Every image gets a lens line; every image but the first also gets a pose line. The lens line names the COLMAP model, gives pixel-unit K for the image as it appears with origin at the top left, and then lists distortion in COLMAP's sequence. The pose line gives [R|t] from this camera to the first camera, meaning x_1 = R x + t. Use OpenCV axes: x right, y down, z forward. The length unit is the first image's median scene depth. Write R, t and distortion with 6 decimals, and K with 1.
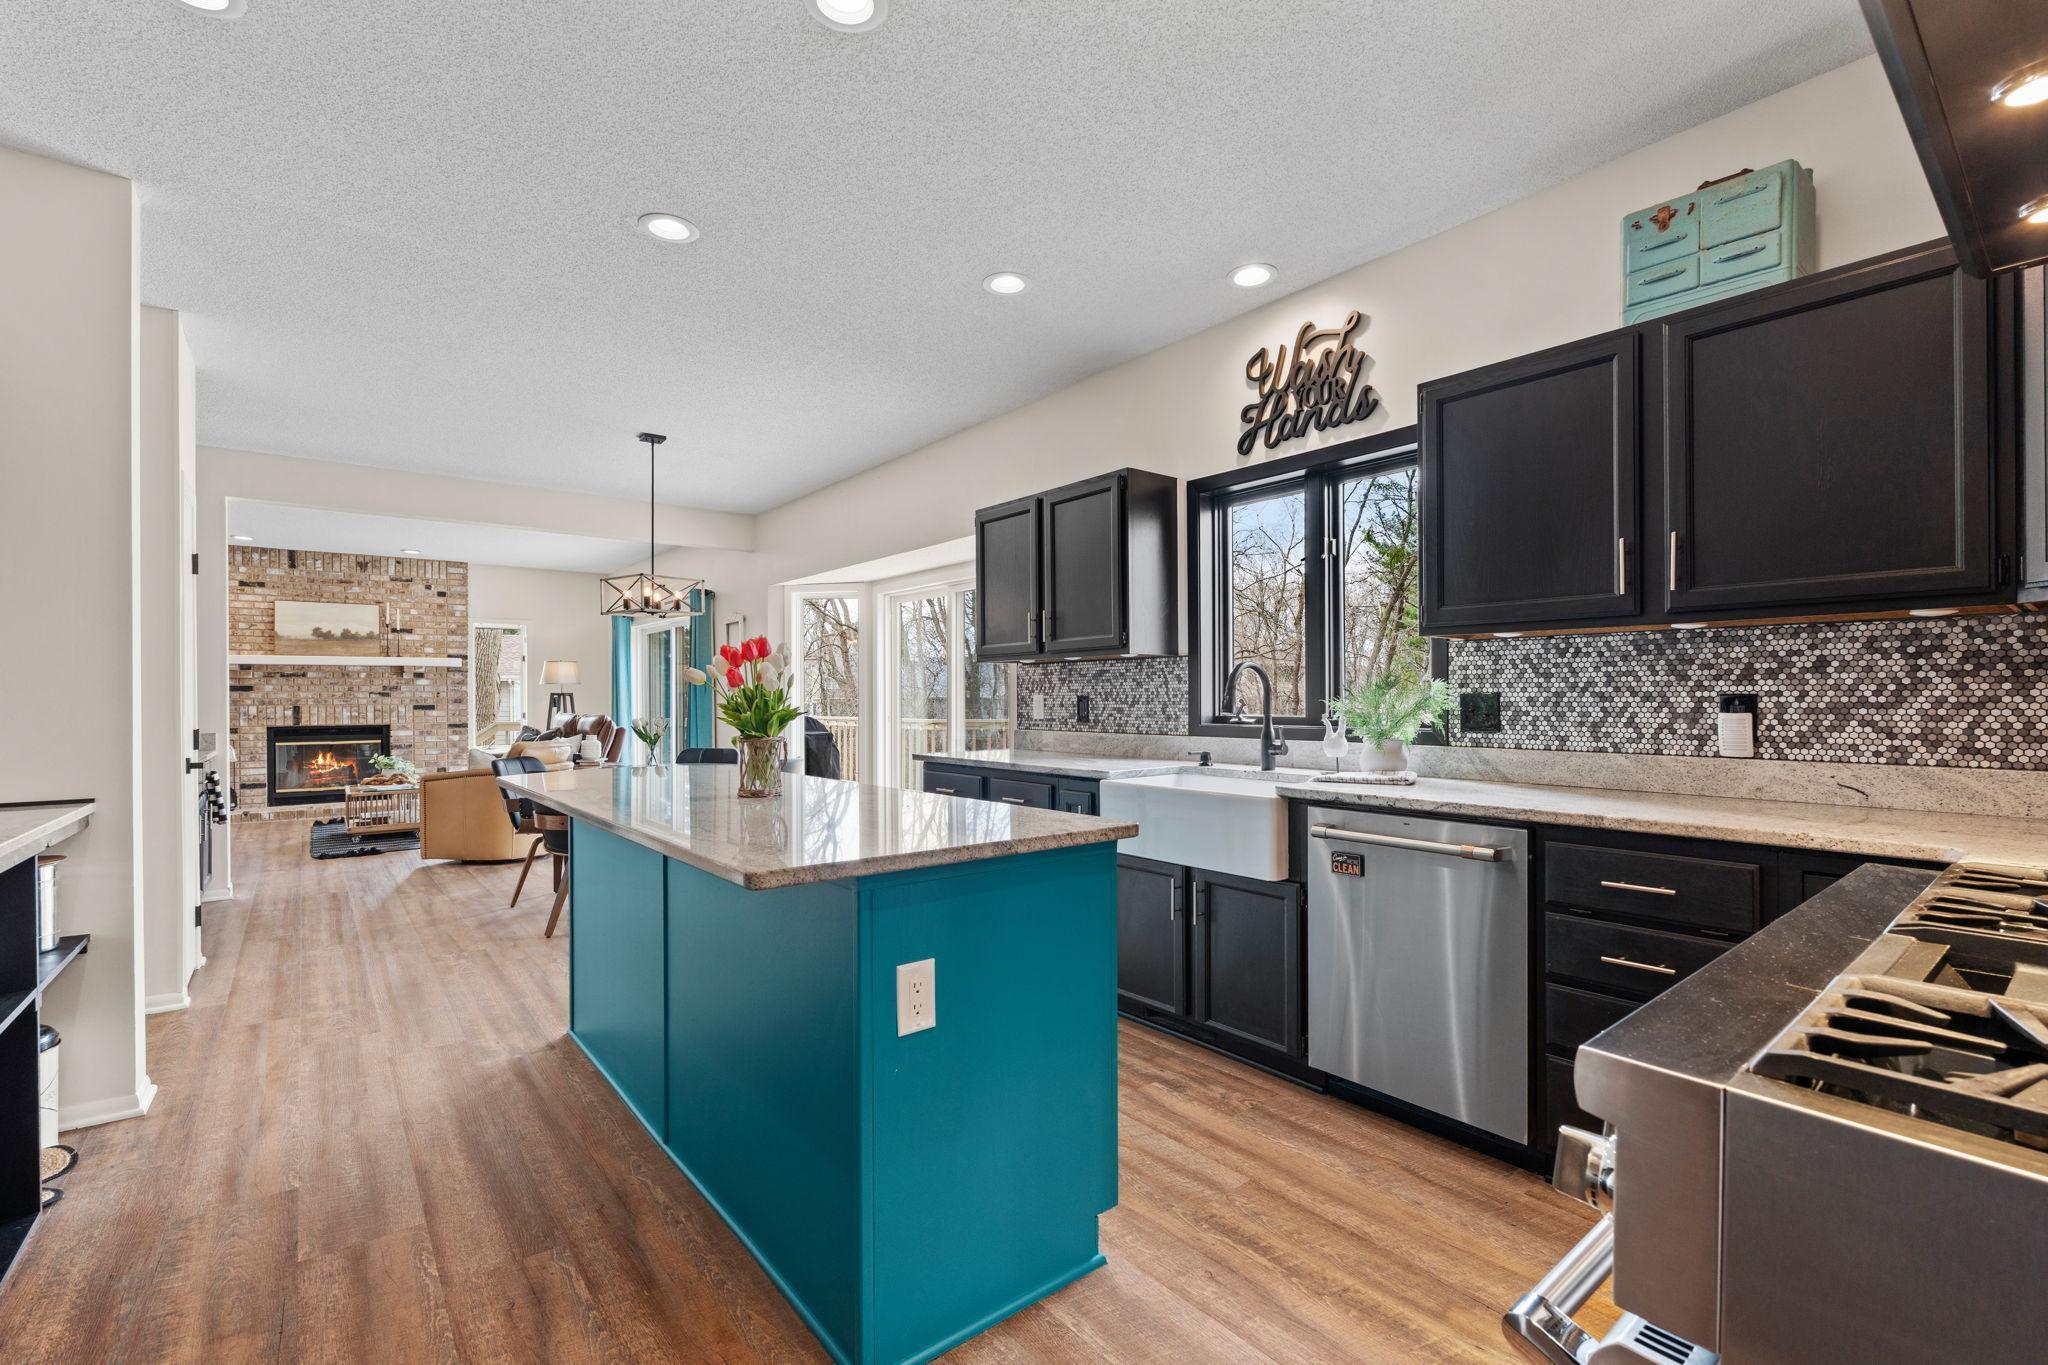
lens RADIAL K [[903.6, 0, 1029.8], [0, 903.6, 694.8], [0, 0, 1]] dist [-0.001000, -0.001633]
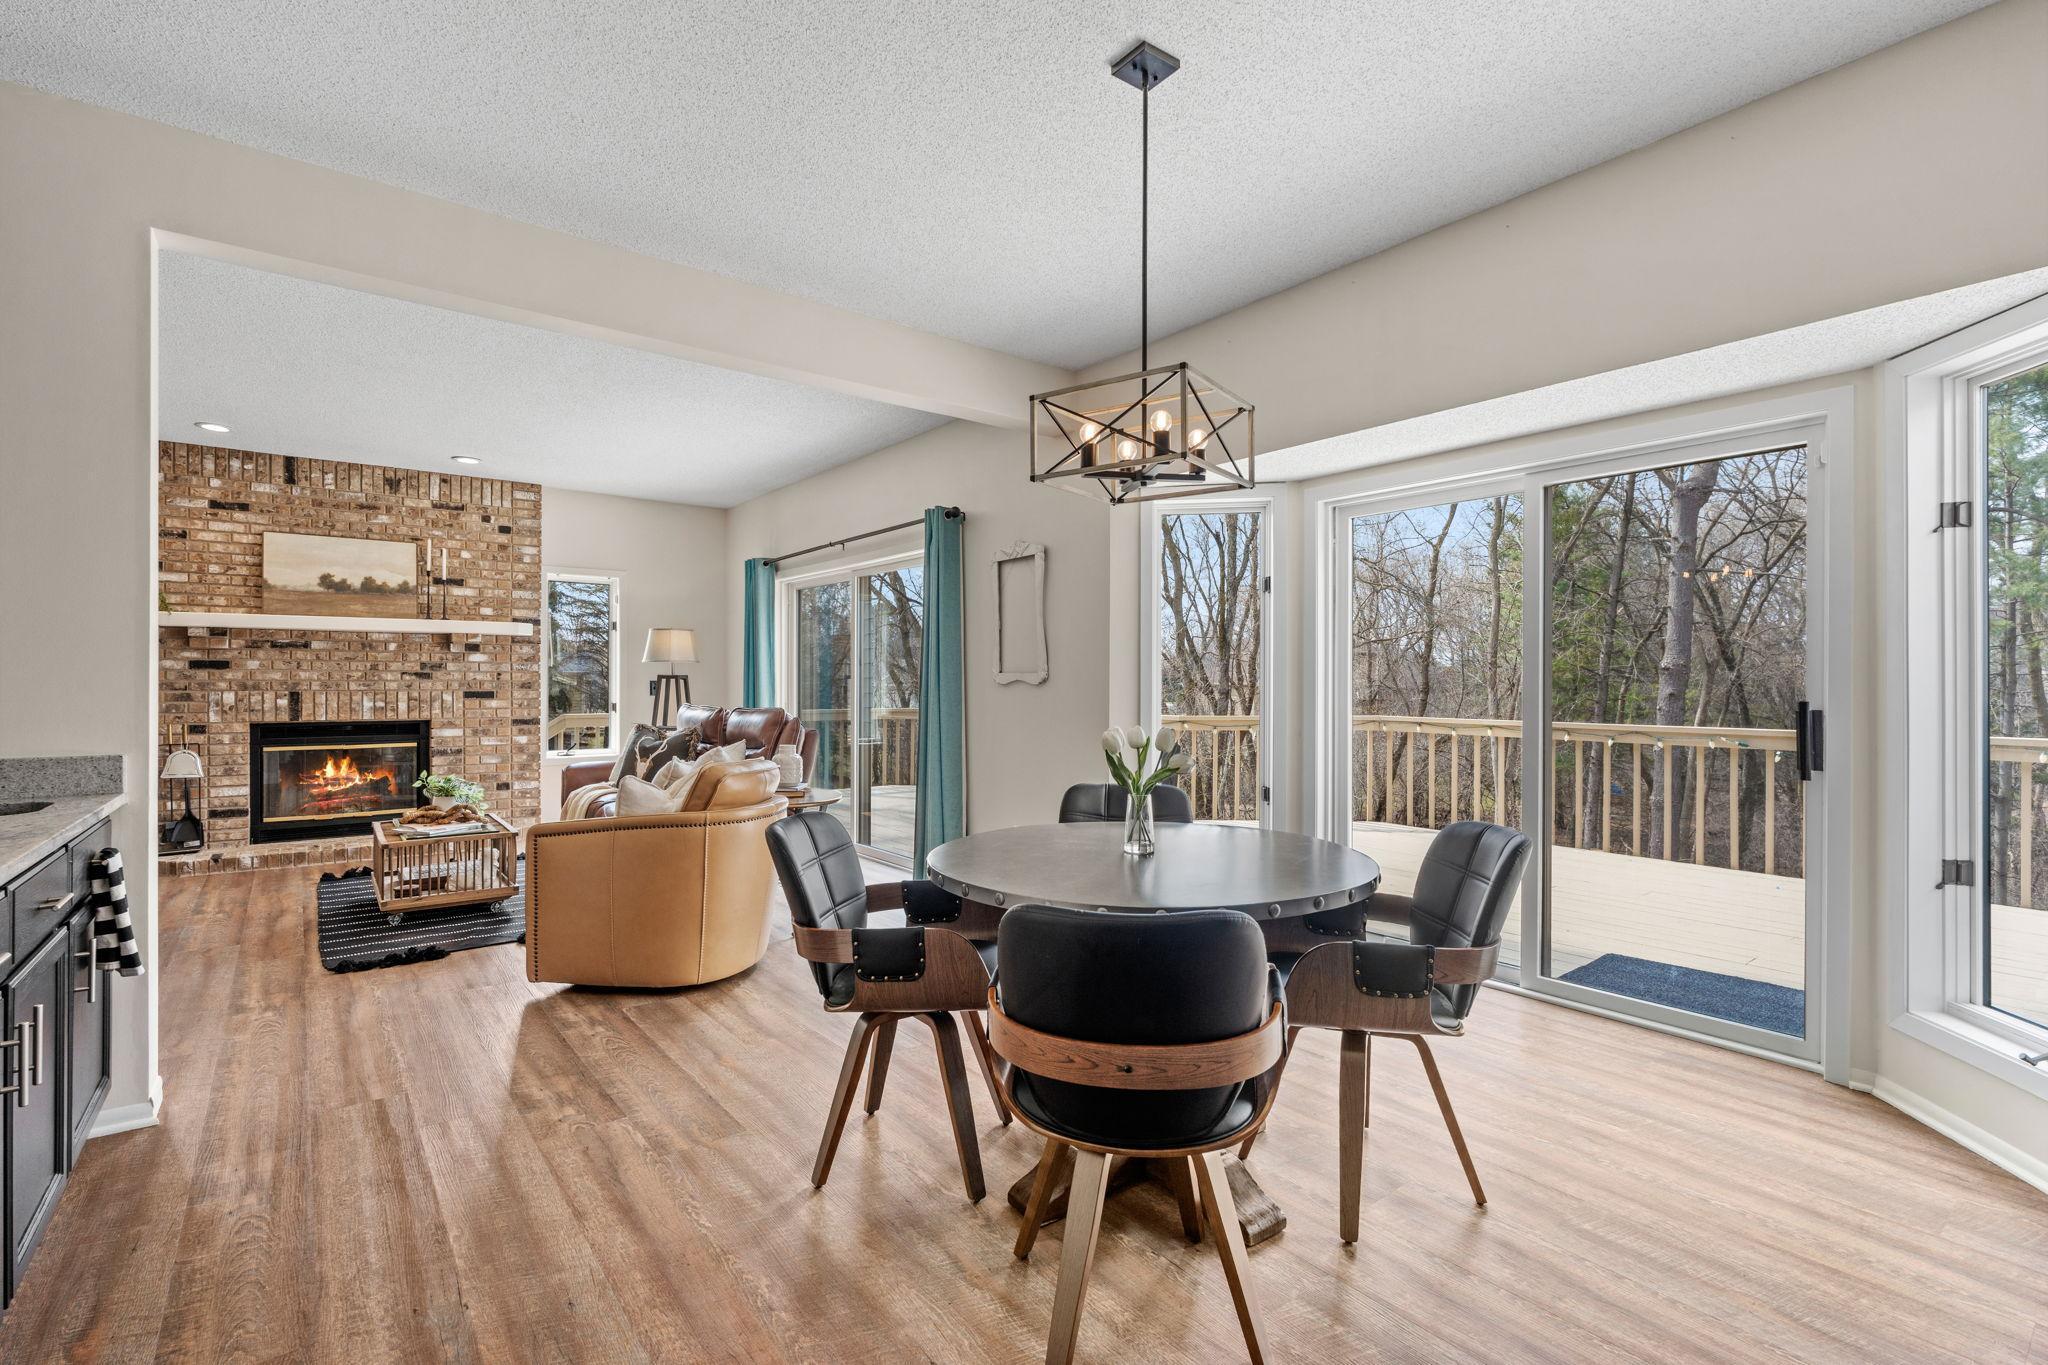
lens RADIAL K [[903.6, 0, 1001.6], [0, 903.6, 680.8], [0, 0, 1]] dist [-0.001000, -0.001633]
pose [[0.999372, 0.008775, -0.034337, -0.261145], [-0.008699, 0.999959, 0.002357, -0.001784], [0.034356, -0.002056, 0.999408, 0.342251]]
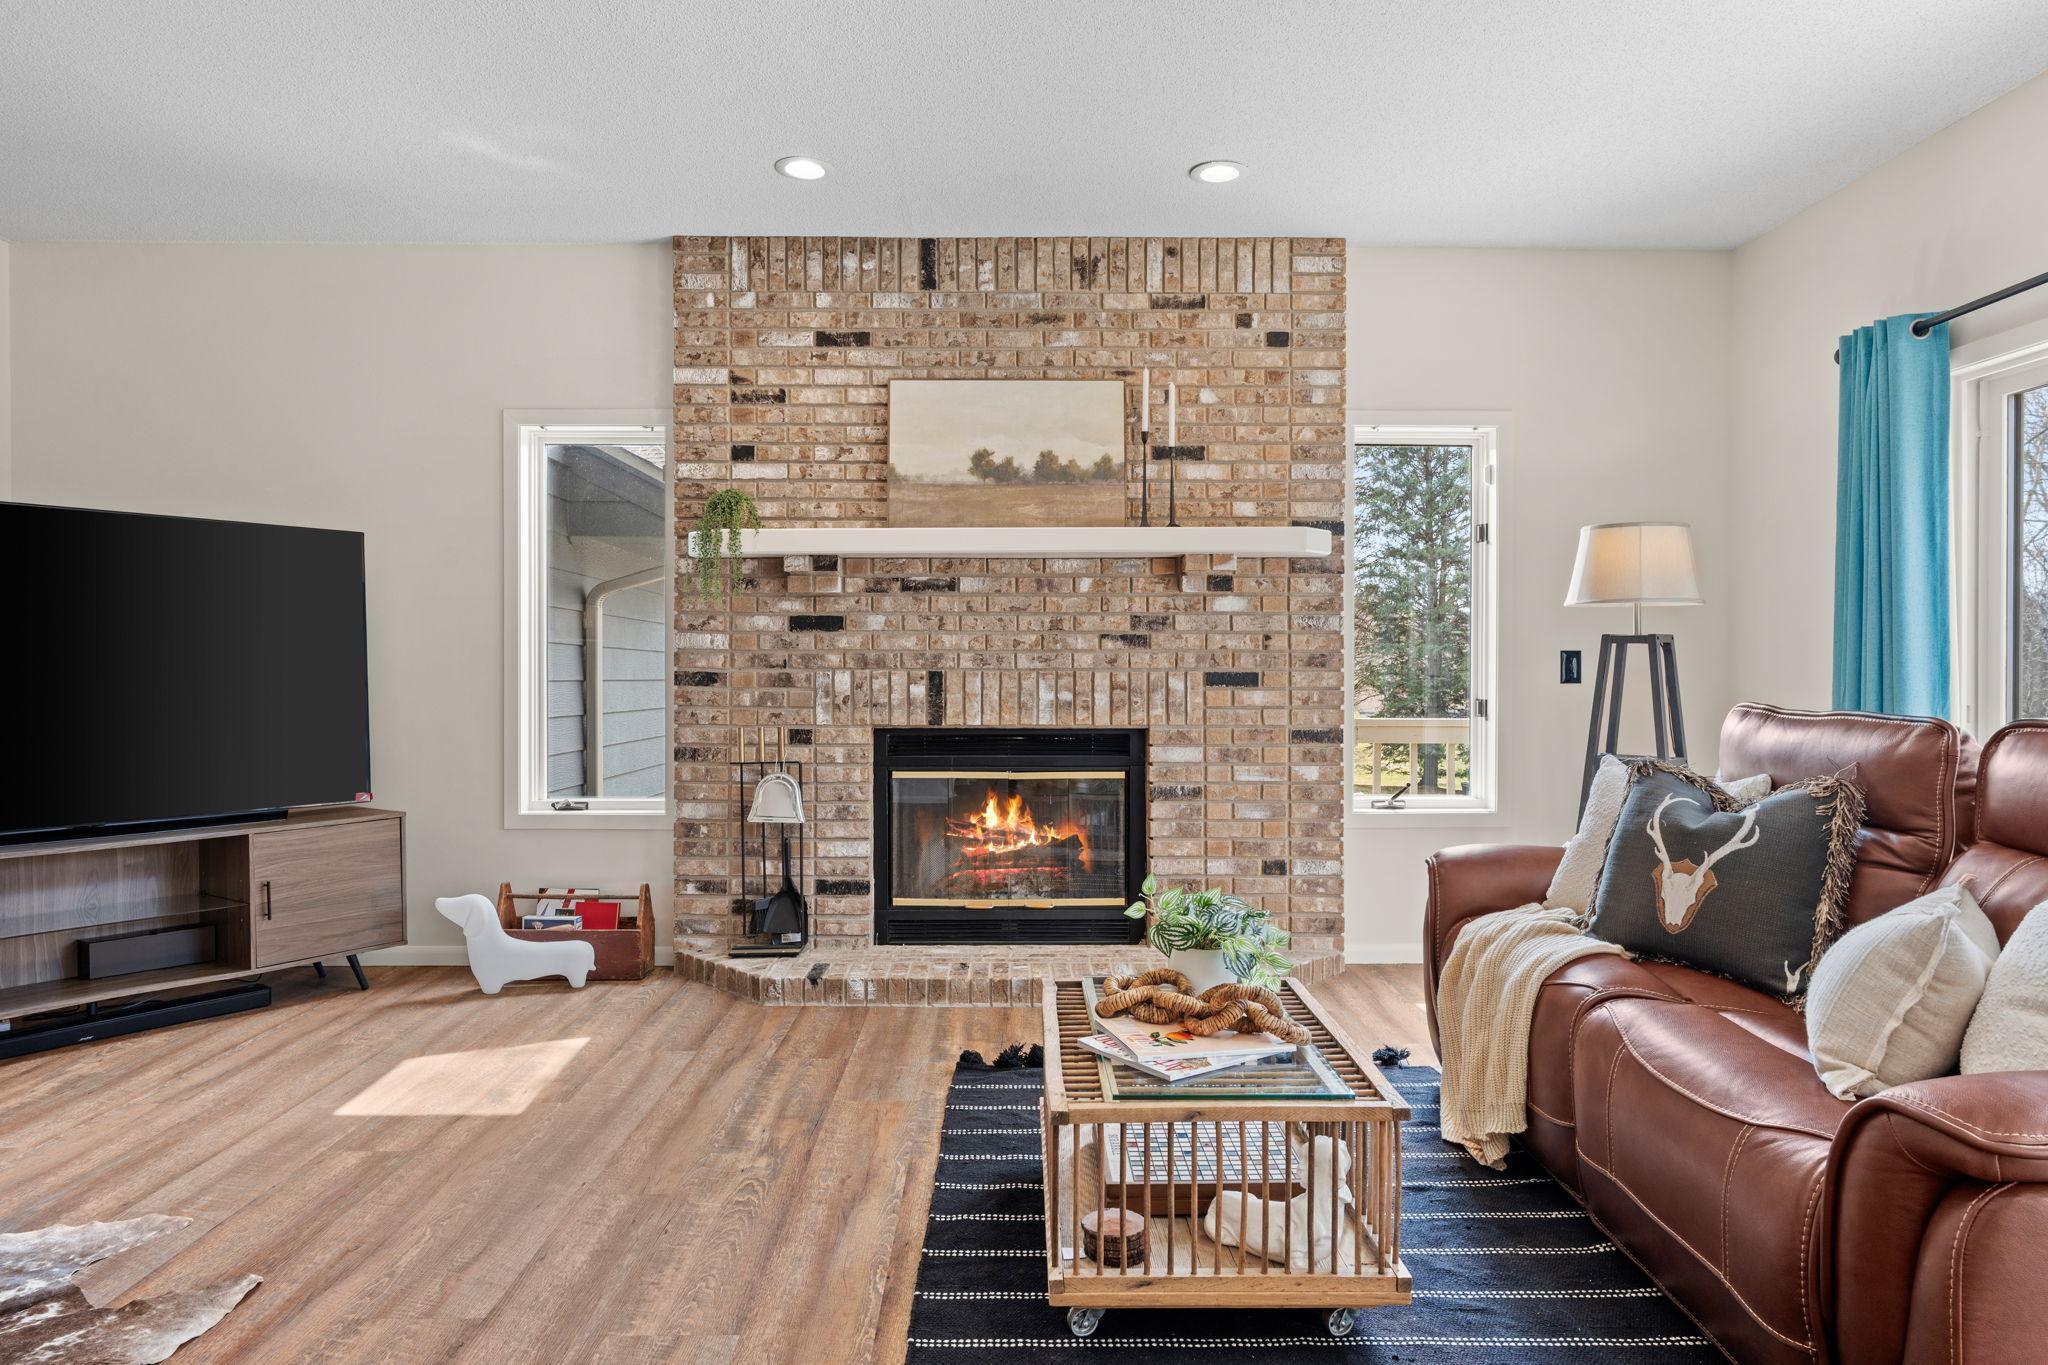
lens RADIAL K [[903.6, 0, 1069.1], [0, 903.6, 688.8], [0, 0, 1]] dist [-0.001000, -0.001633]
pose [[0.791133, 0.012818, -0.611510, -0.529391], [-0.004344, 0.999873, 0.015338, 0.012884], [0.611629, -0.009478, 0.791088, 0.719073]]
